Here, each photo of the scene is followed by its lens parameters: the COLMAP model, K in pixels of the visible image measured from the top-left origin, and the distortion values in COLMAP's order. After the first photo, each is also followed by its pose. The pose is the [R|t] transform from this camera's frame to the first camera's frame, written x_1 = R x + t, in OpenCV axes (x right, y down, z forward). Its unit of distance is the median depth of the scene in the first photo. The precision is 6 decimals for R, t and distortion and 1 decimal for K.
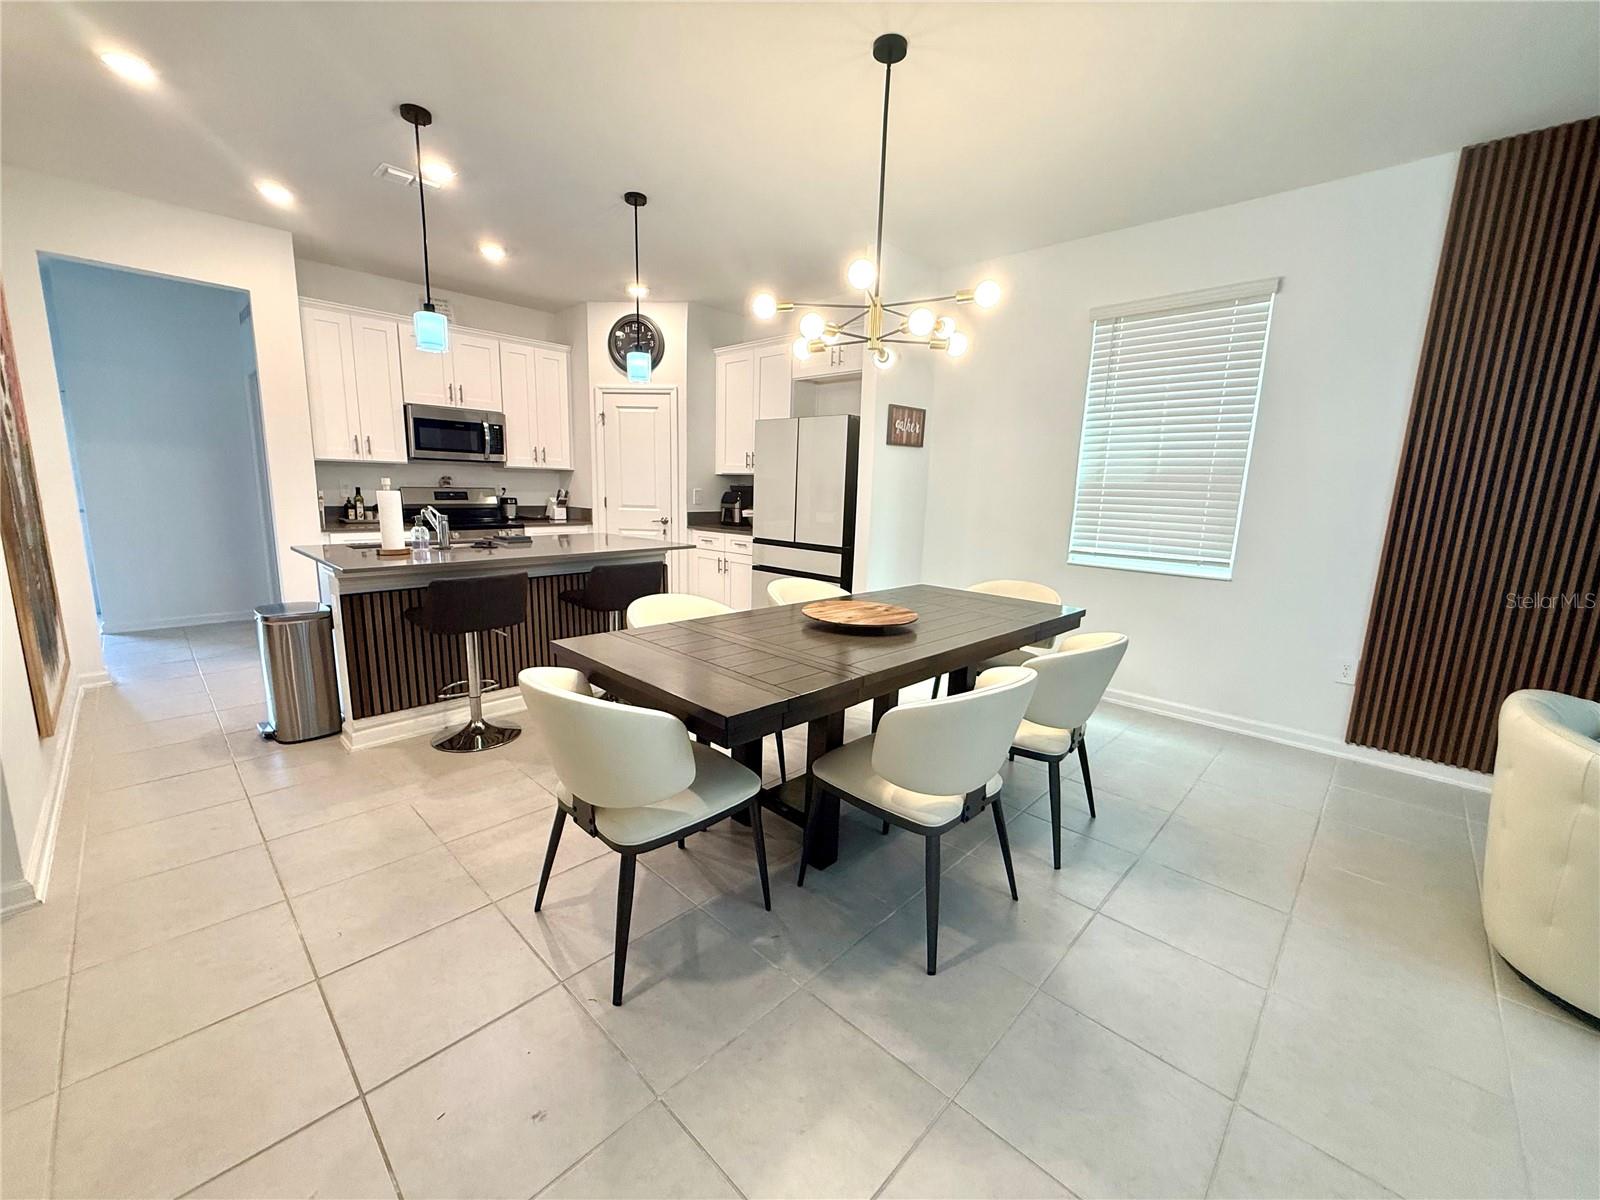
lens RADIAL K [[635.4, 0, 796.8], [0, 635.4, 600.5], [0, 0, 1]] dist [-0.002157, 0.000552]
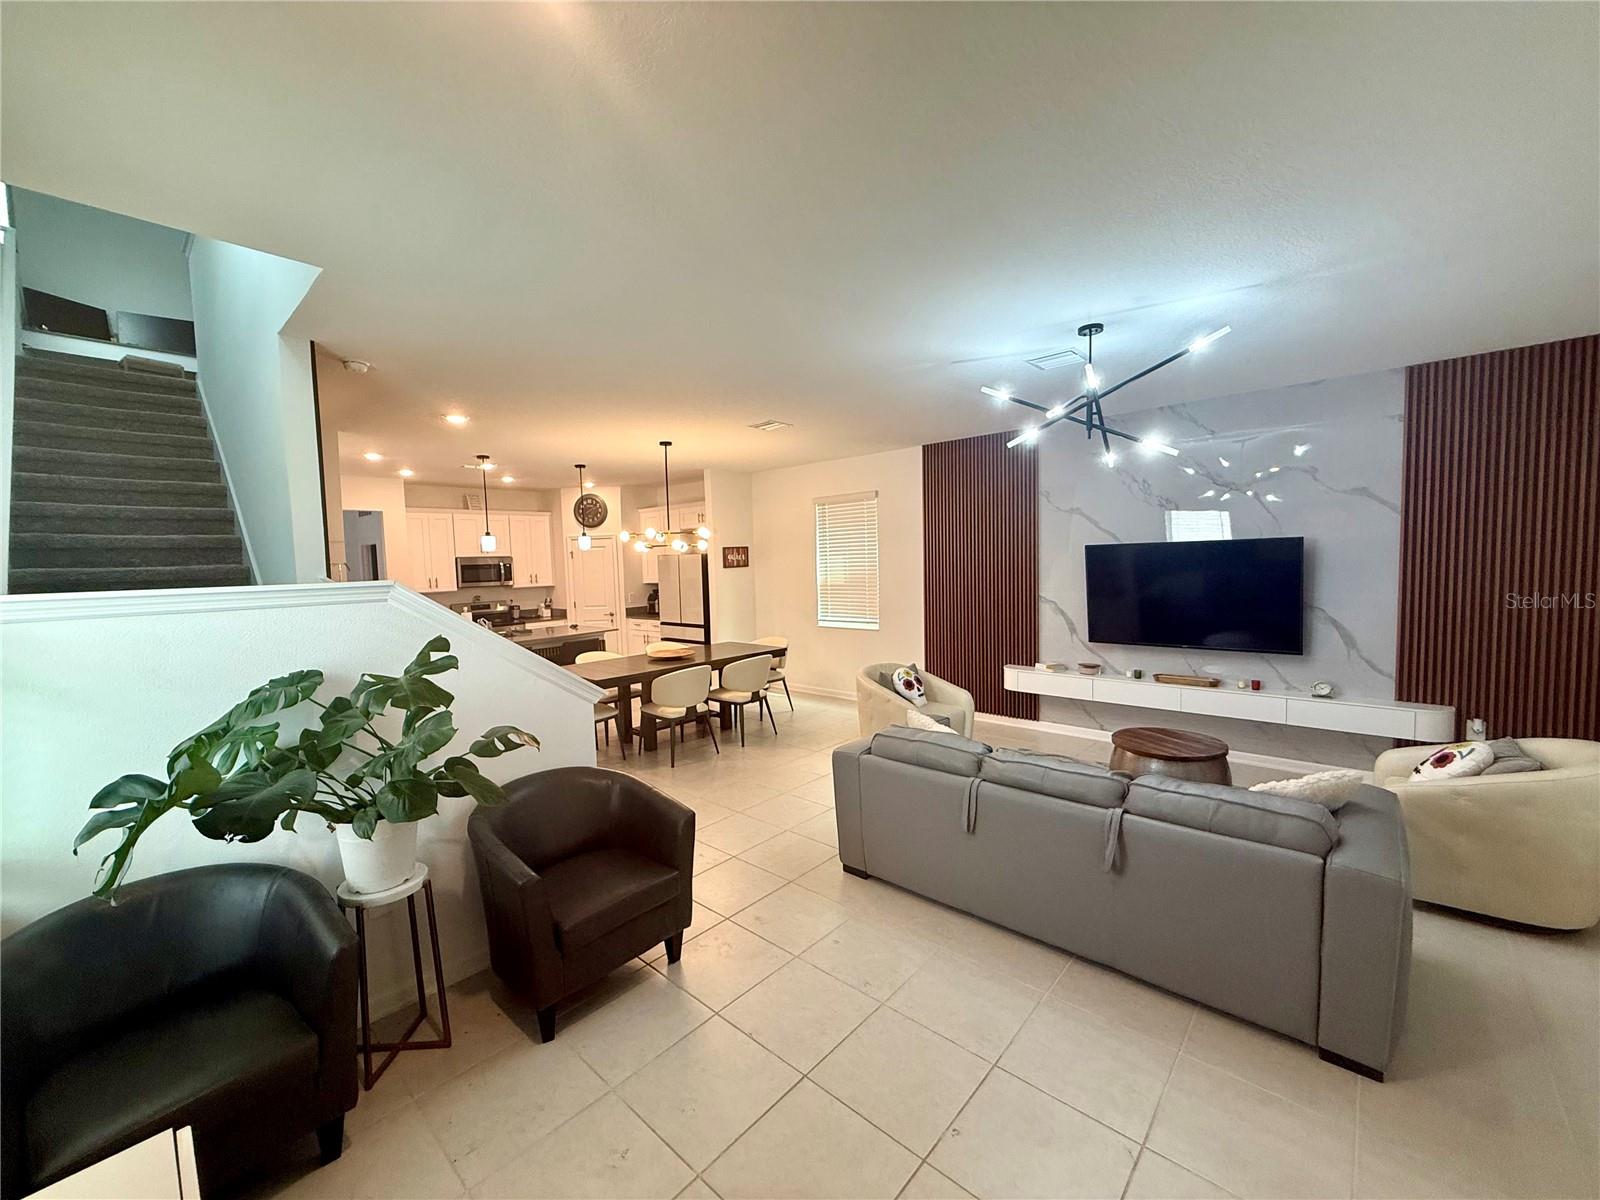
lens RADIAL K [[635.4, 0, 794.4], [0, 635.4, 602.3], [0, 0, 1]] dist [-0.002157, 0.000552]
pose [[0.998003, -0.060651, 0.017670, 0.266417], [0.062235, 0.991959, -0.110198, 0.060471], [-0.010844, 0.111078, 0.993753, -0.717277]]
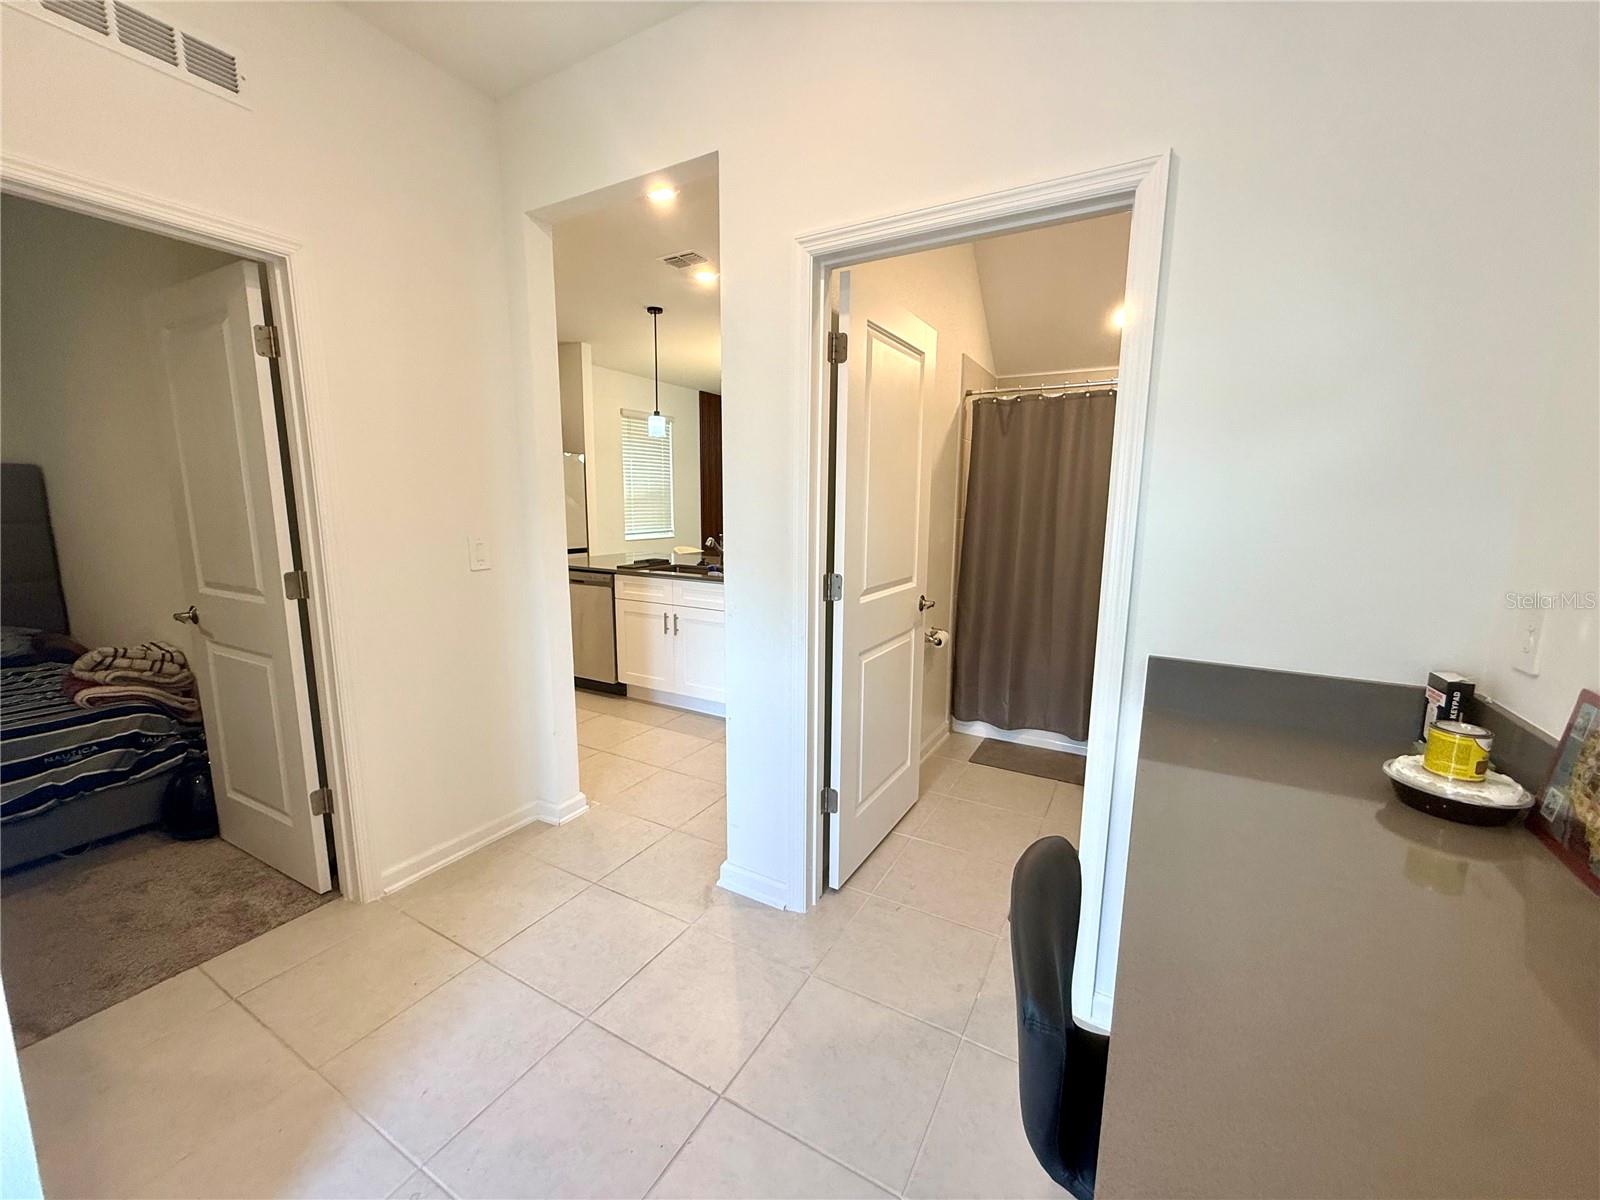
lens RADIAL K [[635.4, 0, 796.5], [0, 635.4, 598.1], [0, 0, 1]] dist [-0.002157, 0.000552]
pose [[-0.246600, -0.182497, 0.951779, -1.239463], [0.156441, 0.961732, 0.224938, -0.194854], [-0.956407, 0.204367, -0.208613, 0.772482]]
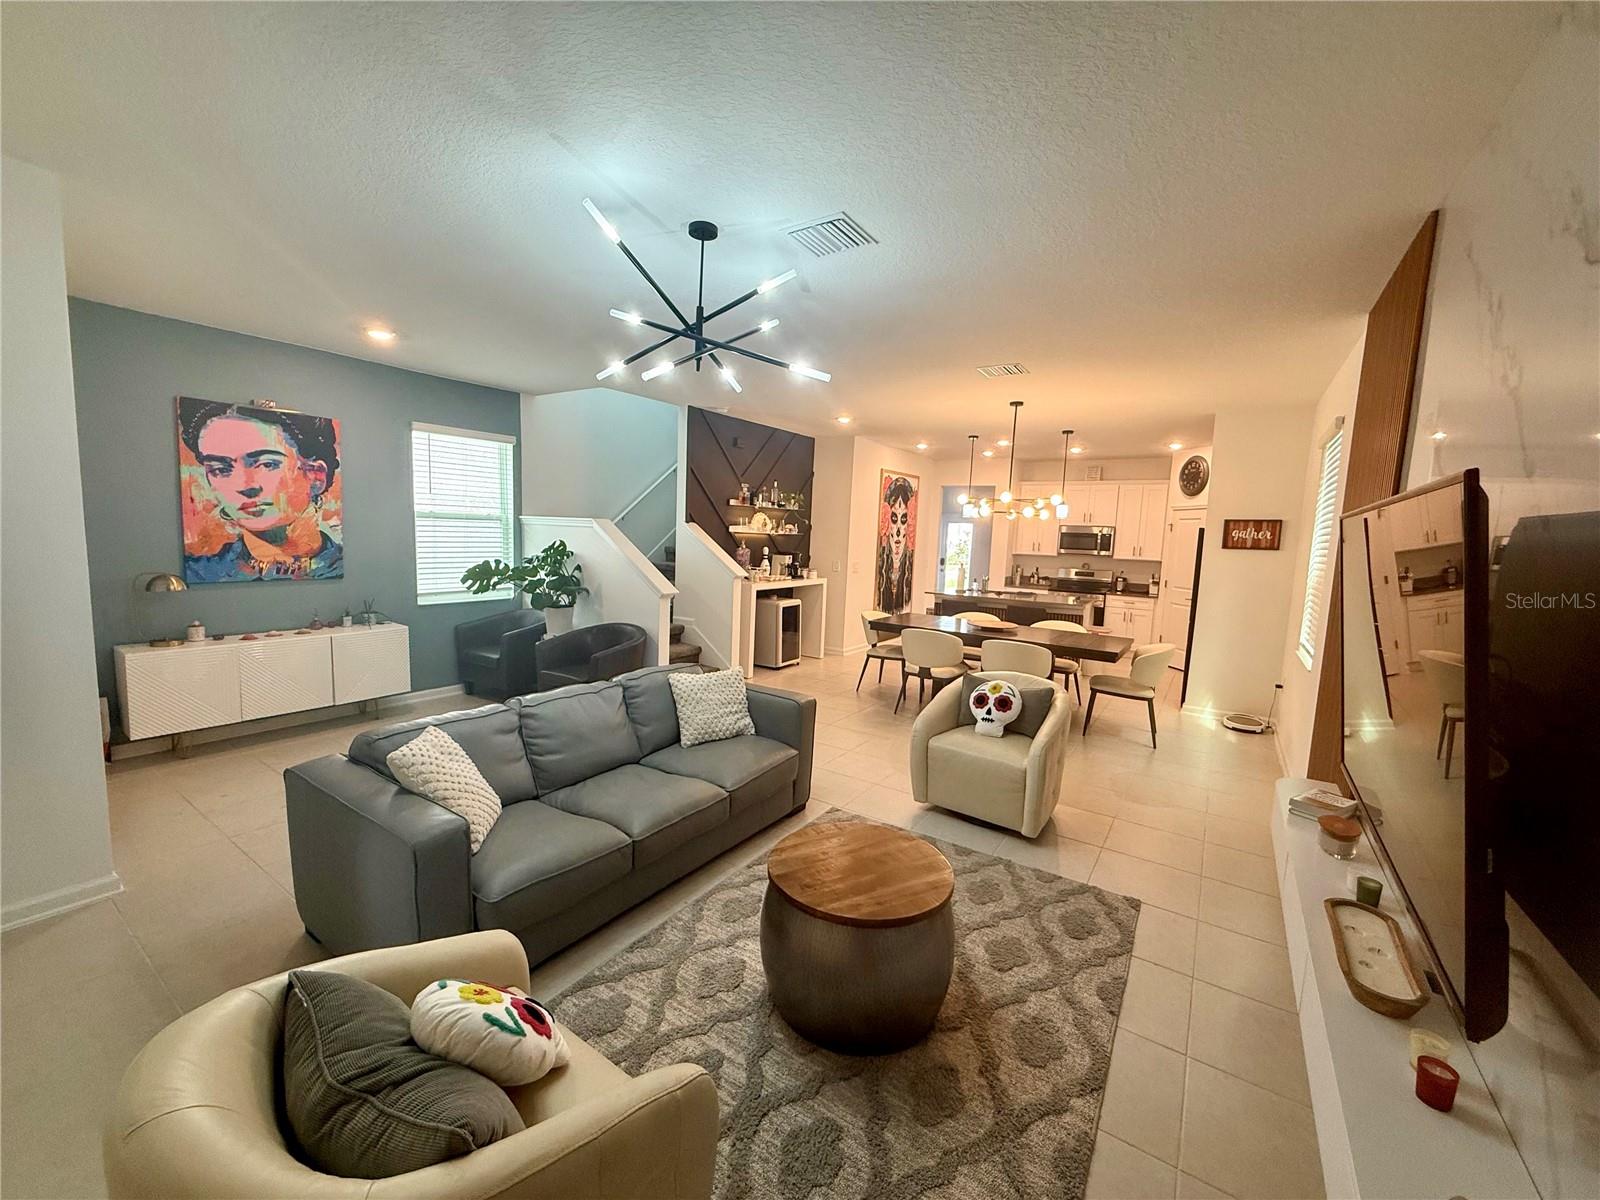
lens RADIAL K [[635.4, 0, 795.0], [0, 635.4, 605.0], [0, 0, 1]] dist [-0.002157, 0.000552]
pose [[0.168506, 0.090716, -0.981517, 1.133564], [-0.206811, 0.976846, 0.054780, -0.014400], [0.963761, 0.193758, 0.183366, -0.077733]]
